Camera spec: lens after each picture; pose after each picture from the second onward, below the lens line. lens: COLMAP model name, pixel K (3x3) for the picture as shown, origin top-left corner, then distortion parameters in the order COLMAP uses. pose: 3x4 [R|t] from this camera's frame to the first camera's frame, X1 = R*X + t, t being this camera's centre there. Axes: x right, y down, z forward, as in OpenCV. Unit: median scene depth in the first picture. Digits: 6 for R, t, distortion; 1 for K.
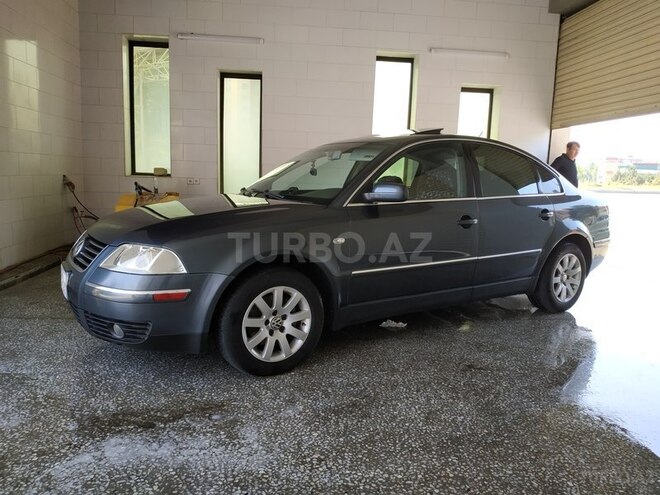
lens RADIAL K [[477.6, 0, 327.7], [0, 477.6, 248.0], [0, 0, 1]] dist [-0.008134, -0.008503]
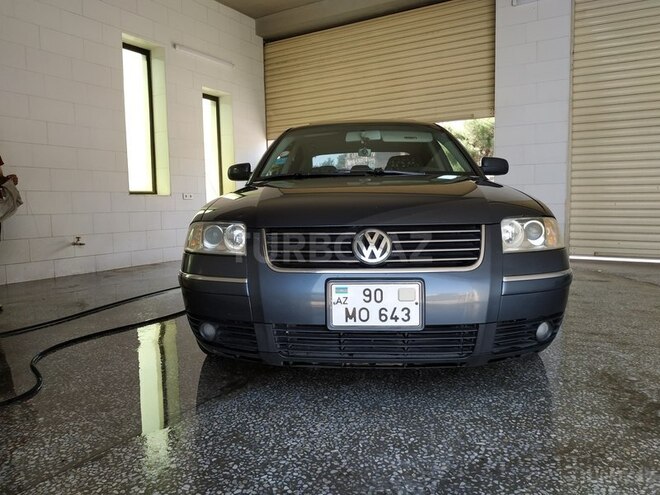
lens RADIAL K [[477.6, 0, 327.7], [0, 477.6, 248.0], [0, 0, 1]] dist [-0.008134, -0.008503]
pose [[0.592228, -0.119590, 0.796847, -0.748377], [0.160620, 0.986599, 0.028693, -0.017937], [-0.789600, 0.110997, 0.603500, 0.494846]]
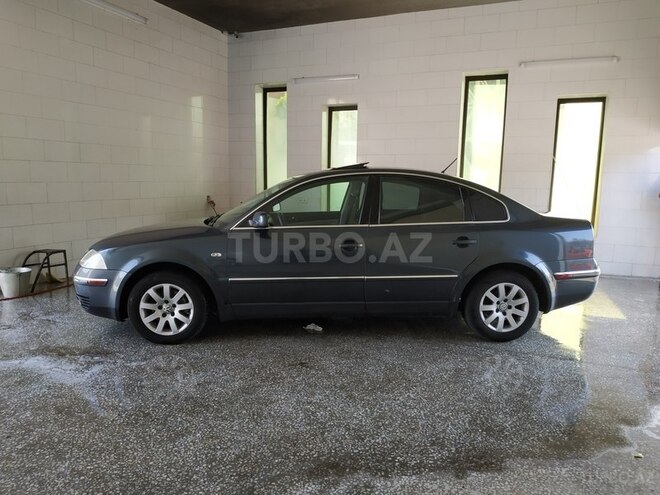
lens RADIAL K [[478.8, 0, 330.0], [0, 478.8, 247.5], [0, 0, 1]] dist [0.029929, -0.087812]
pose [[0.877452, 0.049754, -0.477077, 0.693245], [-0.059188, 0.998236, -0.004755, -0.035966], [0.475999, 0.032409, 0.878848, -0.042299]]
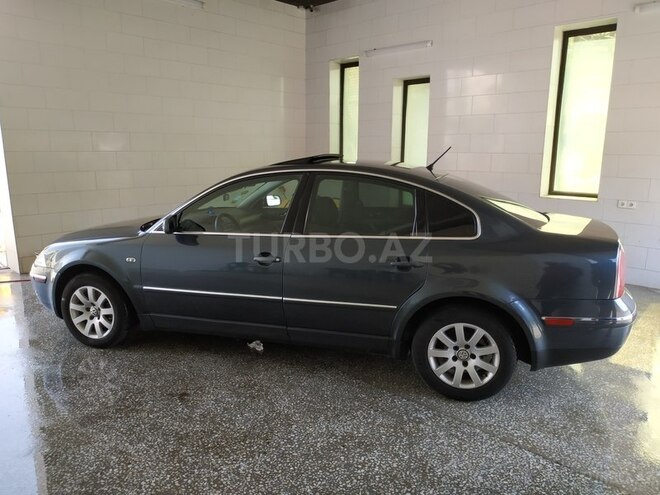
lens RADIAL K [[477.6, 0, 327.7], [0, 477.6, 248.0], [0, 0, 1]] dist [-0.008134, -0.008503]
pose [[0.653090, 0.121977, -0.747392, 0.939551], [-0.096554, 0.992300, 0.077576, -0.141435], [0.751099, 0.021500, 0.659839, 0.395105]]
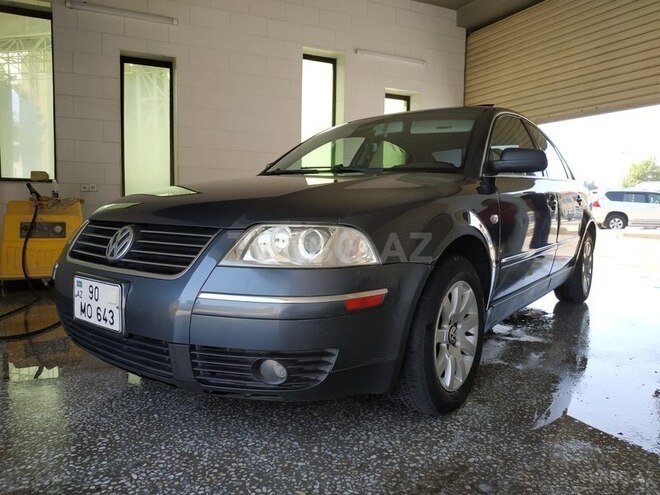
lens RADIAL K [[481.0, 0, 327.3], [0, 481.0, 246.2], [0, 0, 1]] dist [-0.013923, -0.004389]
pose [[0.941709, -0.047160, 0.333105, -0.346418], [0.066171, 0.996750, -0.045952, 0.033011], [-0.329856, 0.065316, 0.941769, 0.261364]]
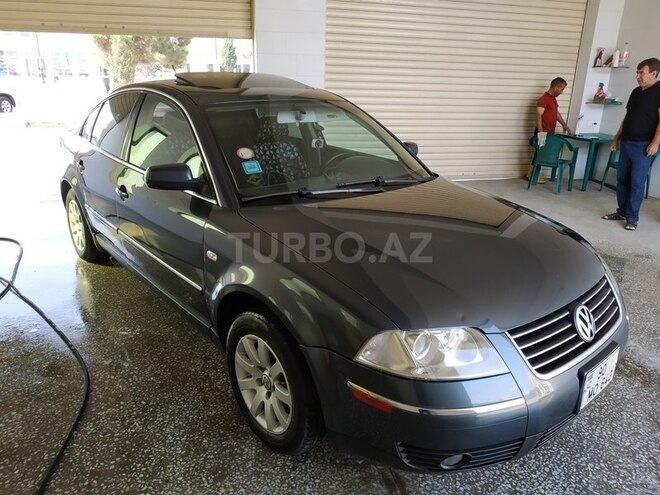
lens RADIAL K [[483.0, 0, 331.3], [0, 483.0, 248.9], [0, 0, 1]] dist [-0.013759, -0.004066]
pose [[-0.129120, -0.360729, 0.923690, -0.746915], [0.123986, 0.918304, 0.375958, -0.270259], [-0.983847, 0.163069, -0.073846, 0.987113]]
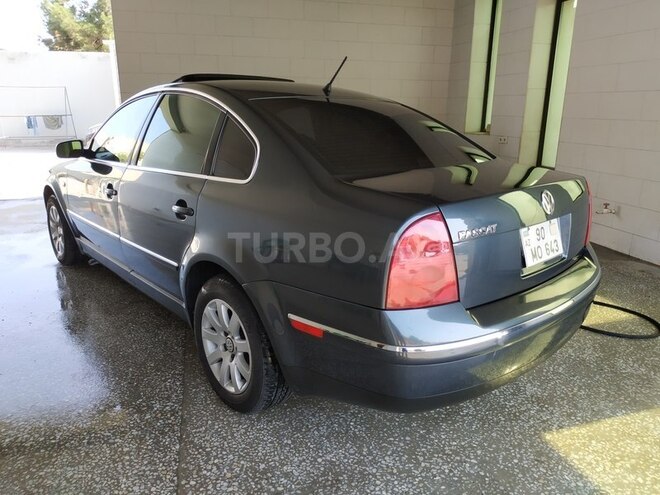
lens RADIAL K [[483.0, 0, 331.3], [0, 483.0, 248.9], [0, 0, 1]] dist [-0.013759, -0.004066]
pose [[0.166782, 0.243967, -0.955334, 1.049906], [-0.156063, 0.963223, 0.218736, -0.177506], [0.973565, 0.112611, 0.198722, 1.056352]]
